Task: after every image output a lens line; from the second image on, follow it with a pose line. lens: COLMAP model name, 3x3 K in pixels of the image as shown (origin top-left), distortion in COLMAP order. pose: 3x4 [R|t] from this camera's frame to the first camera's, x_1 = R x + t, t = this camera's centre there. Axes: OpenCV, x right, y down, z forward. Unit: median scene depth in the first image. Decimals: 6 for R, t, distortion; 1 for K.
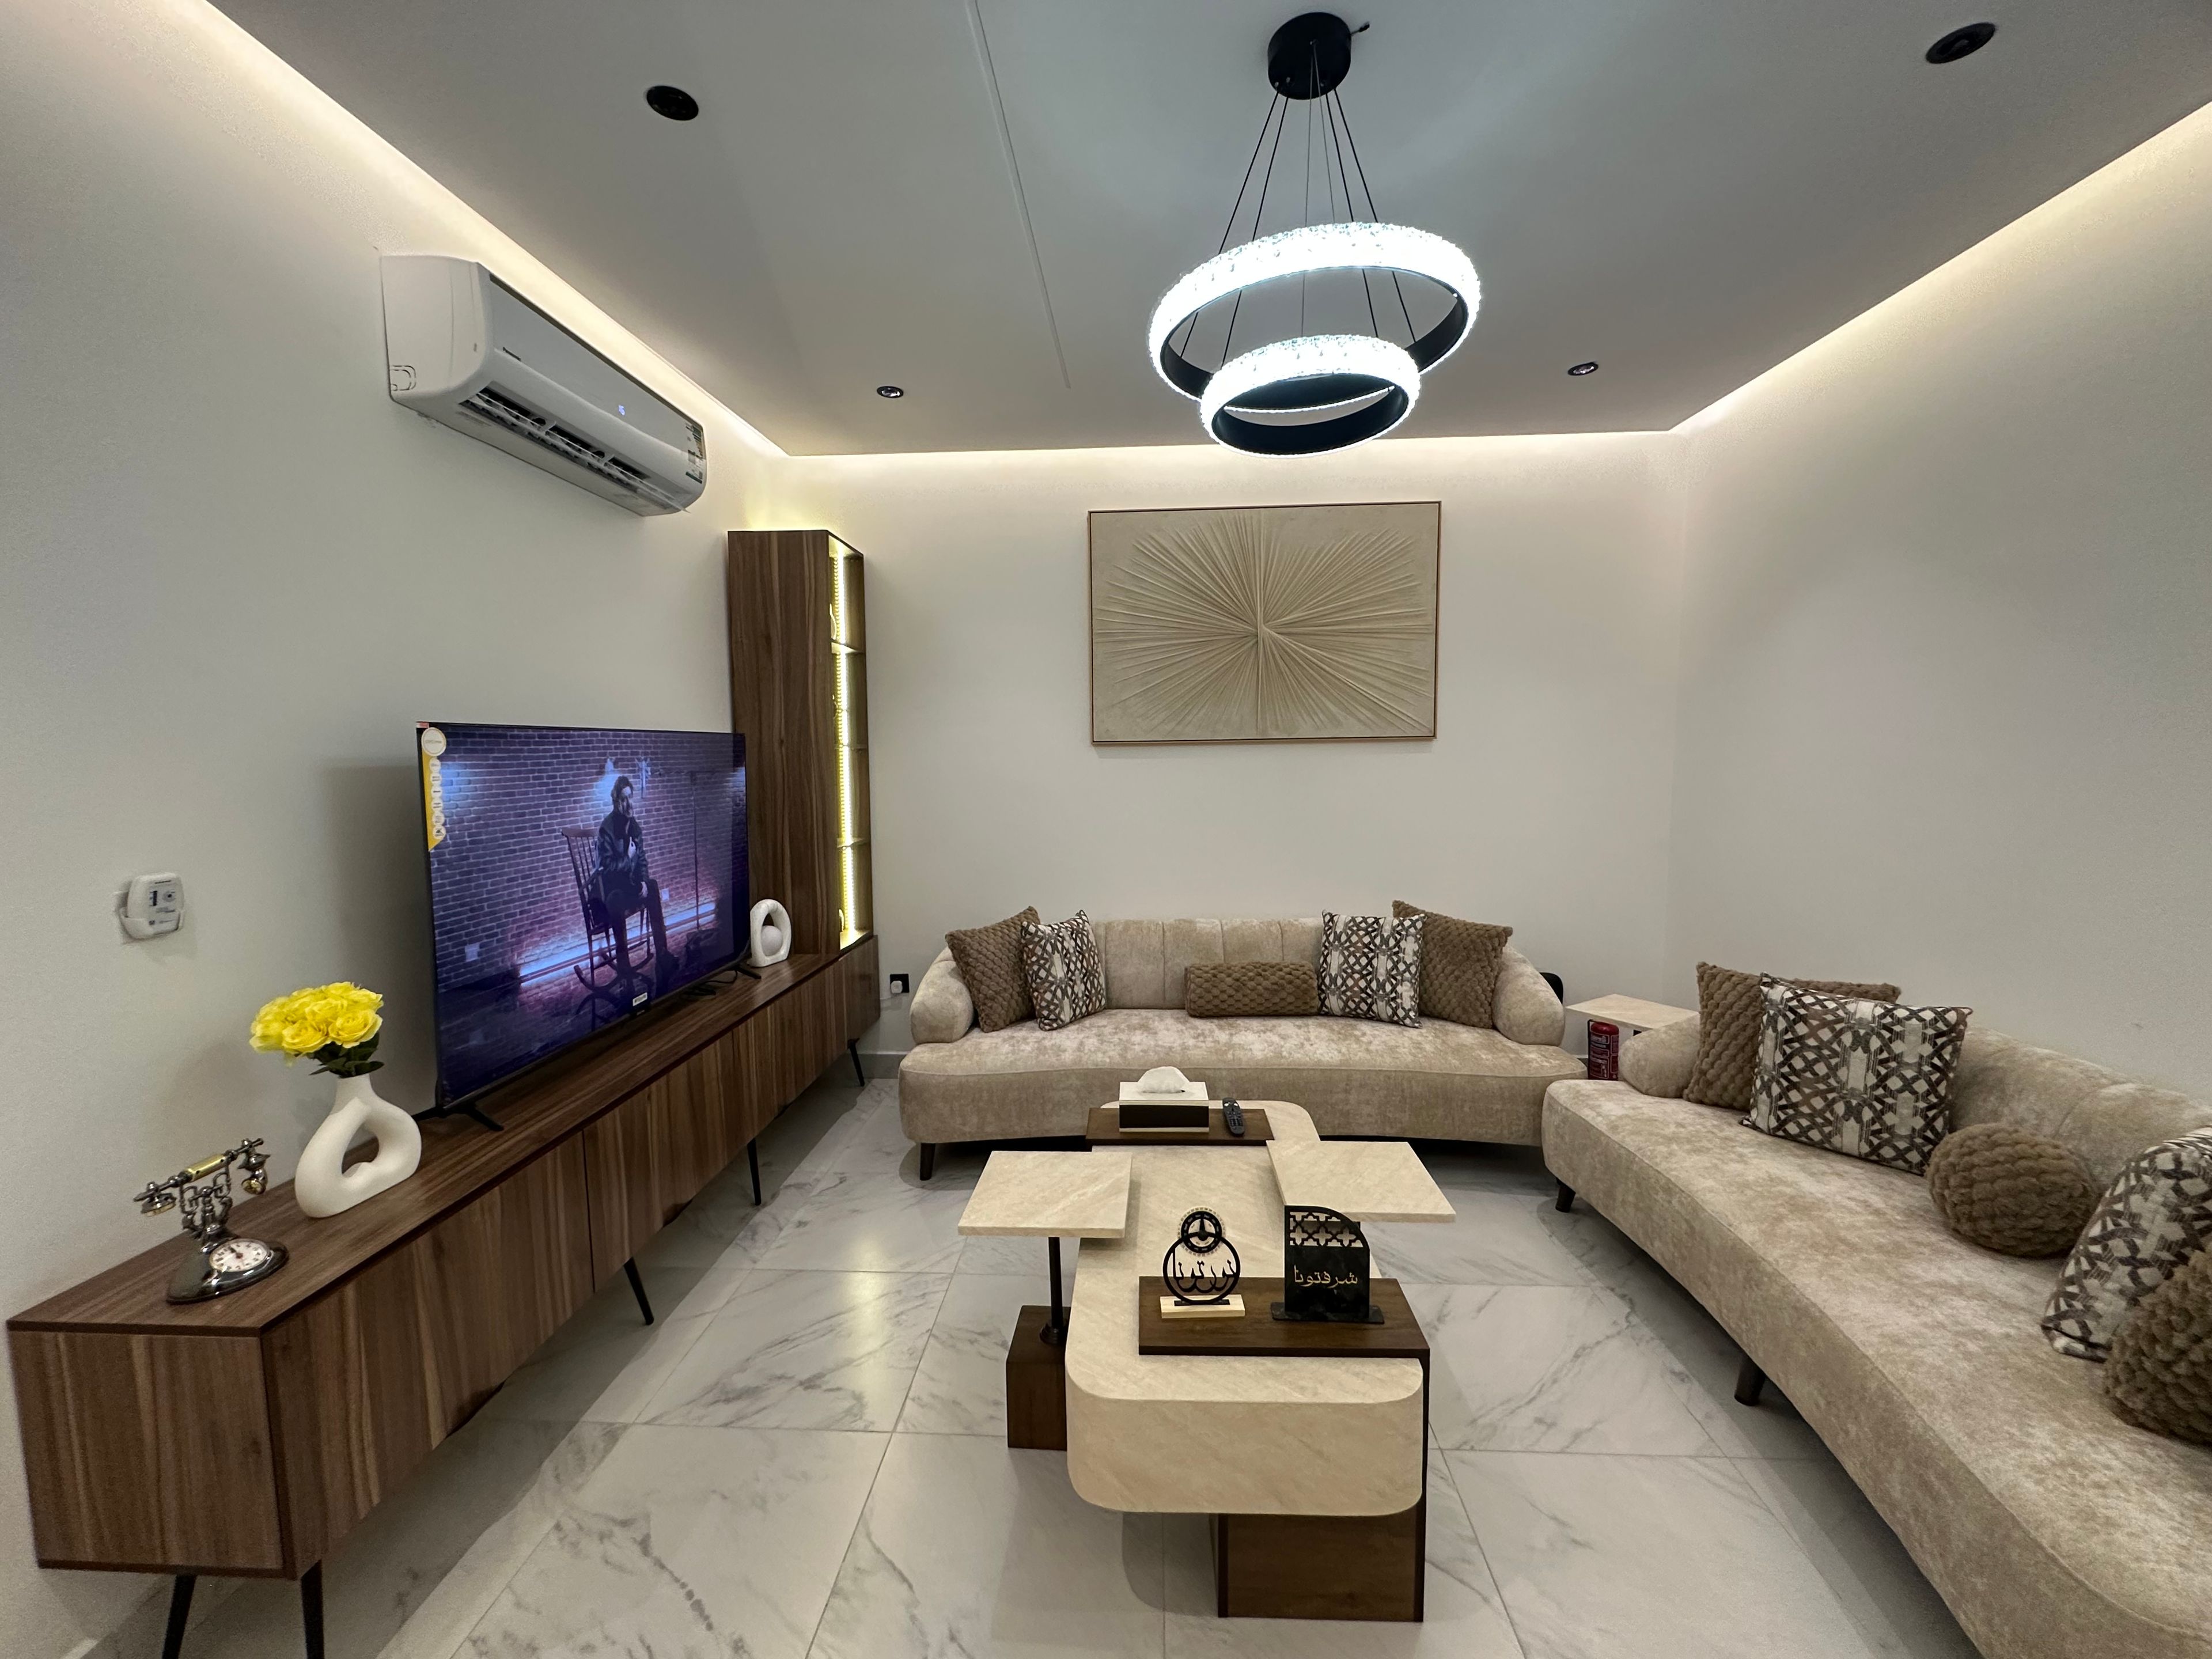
lens RADIAL K [[883.5, 0, 1106.0], [0, 883.5, 829.5], [0, 0, 1]] dist [-0.002317, -0.000337]
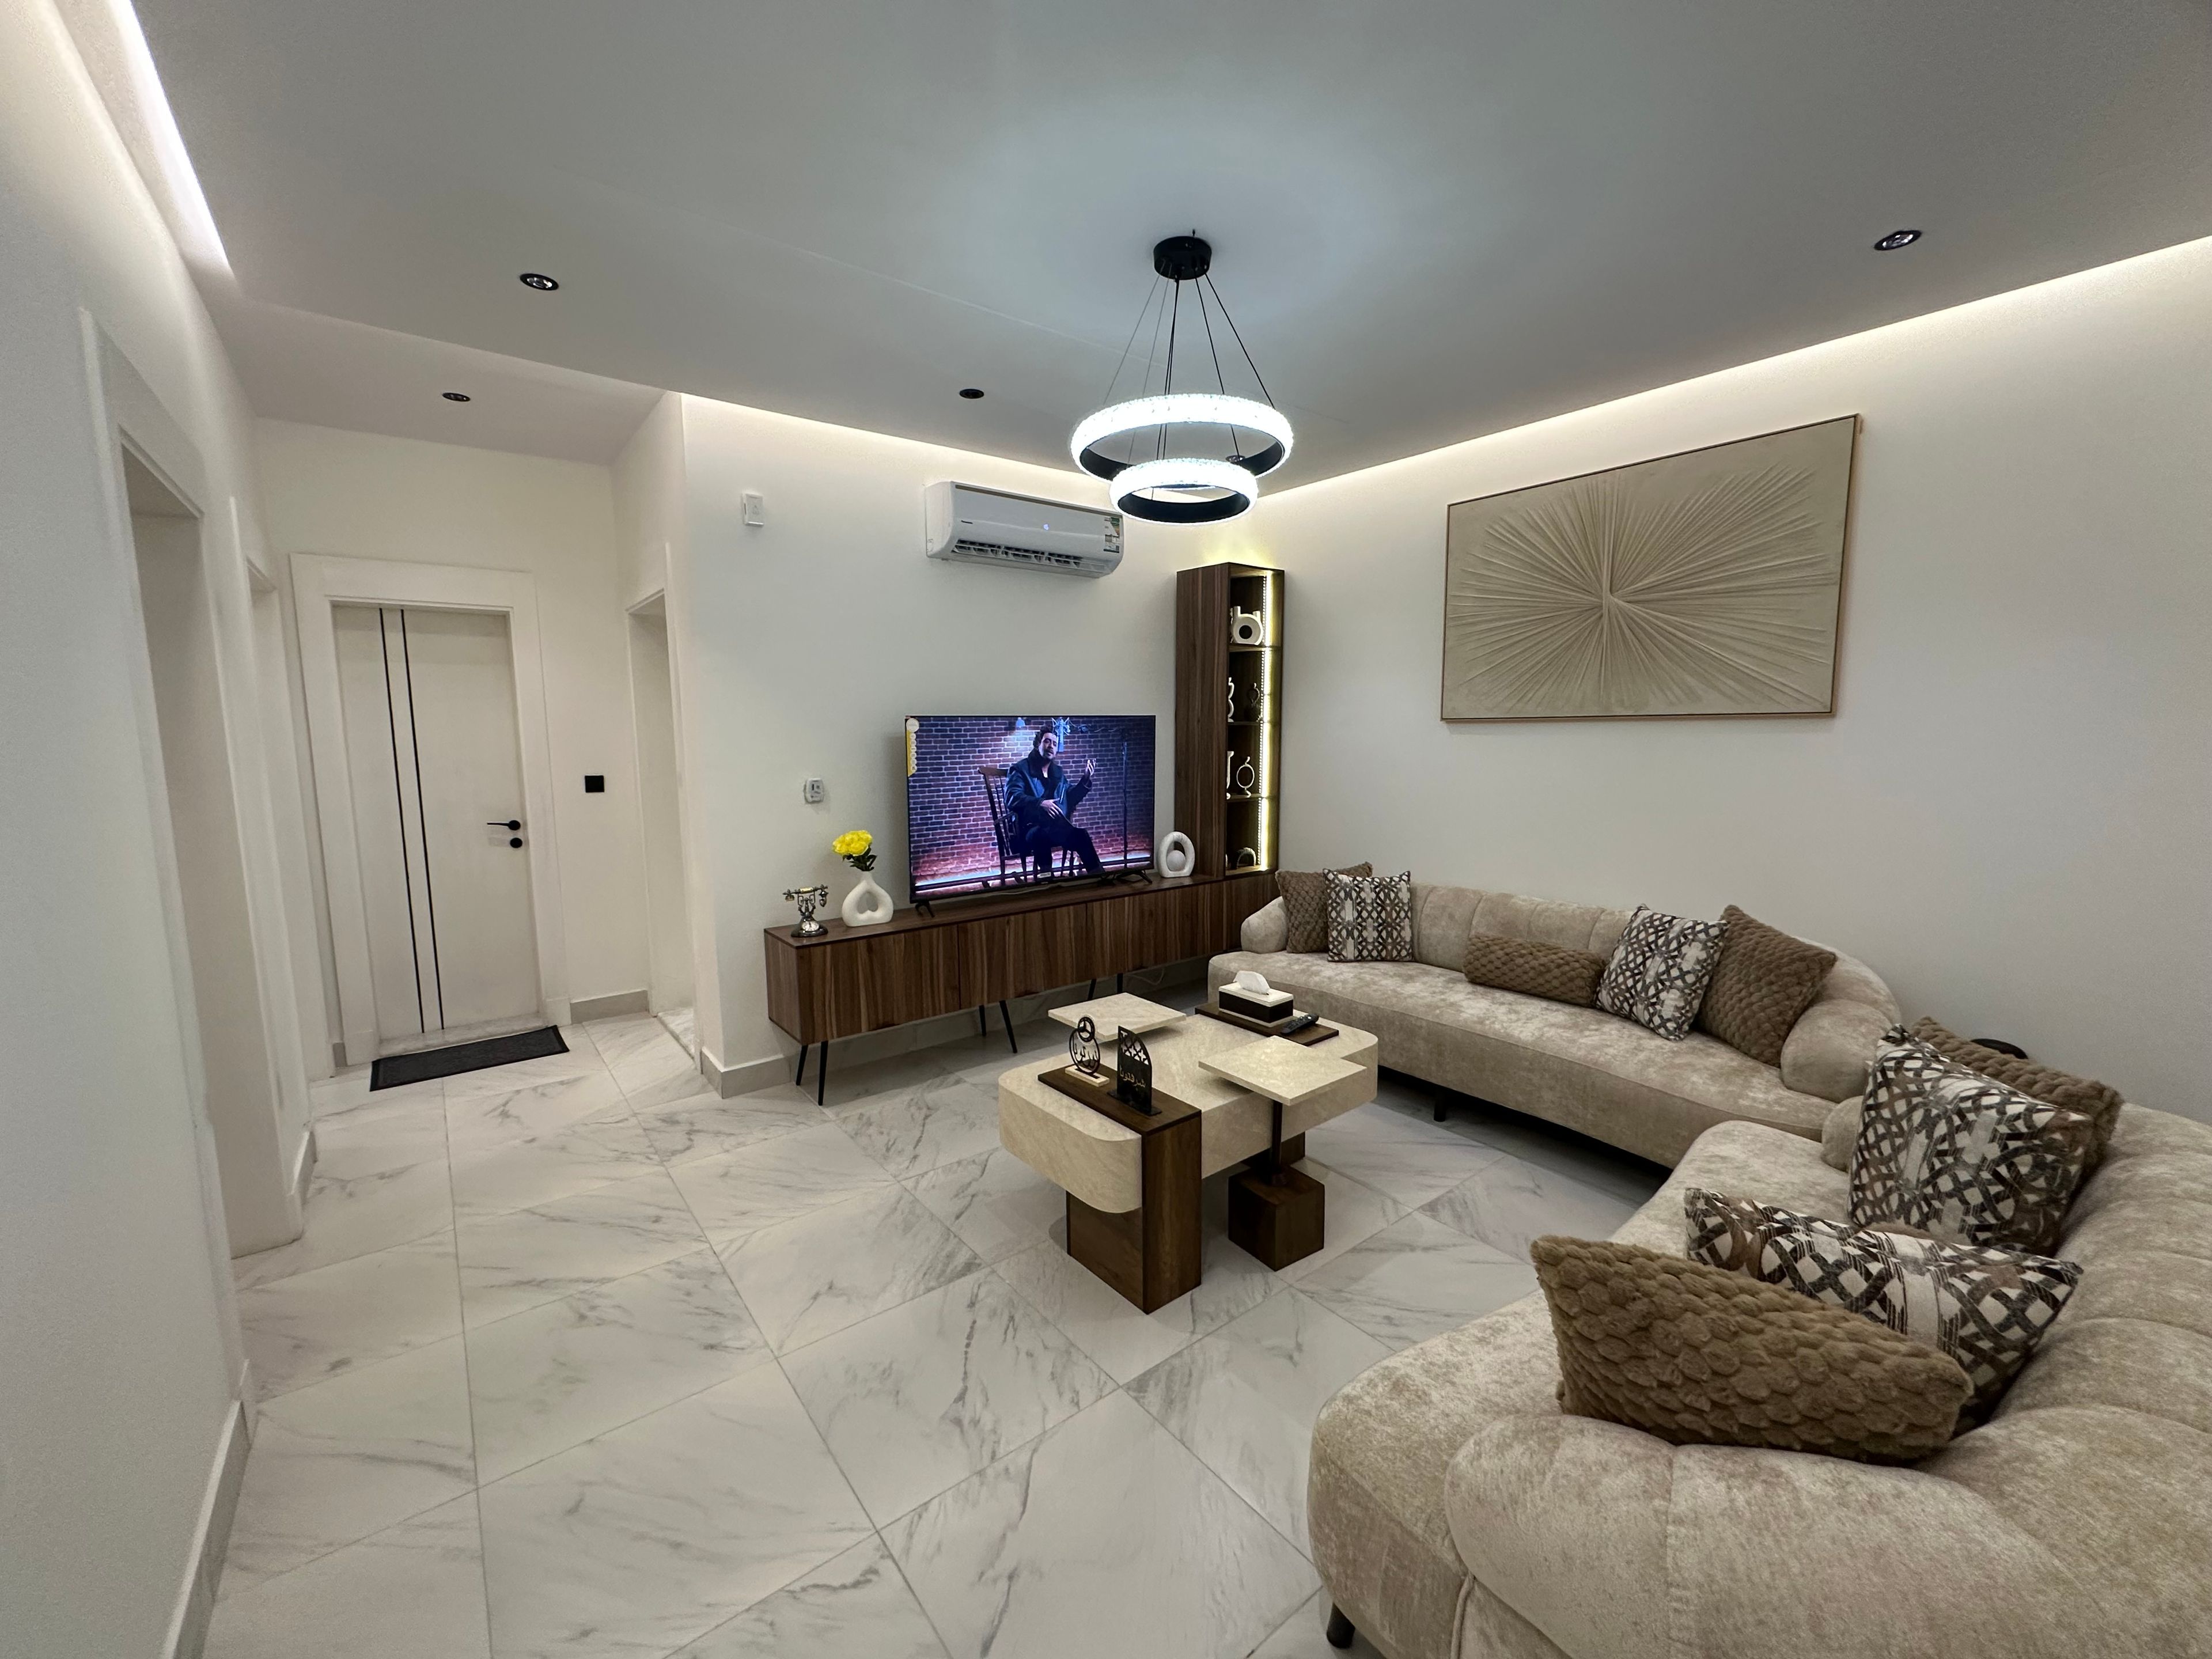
lens RADIAL K [[883.5, 0, 1106.0], [0, 883.5, 829.5], [0, 0, 1]] dist [-0.002317, -0.000337]
pose [[0.655663, 0.092386, -0.749380, 0.614405], [-0.064969, 0.995708, 0.065910, -0.010687], [0.752253, 0.005472, 0.658851, -0.024328]]
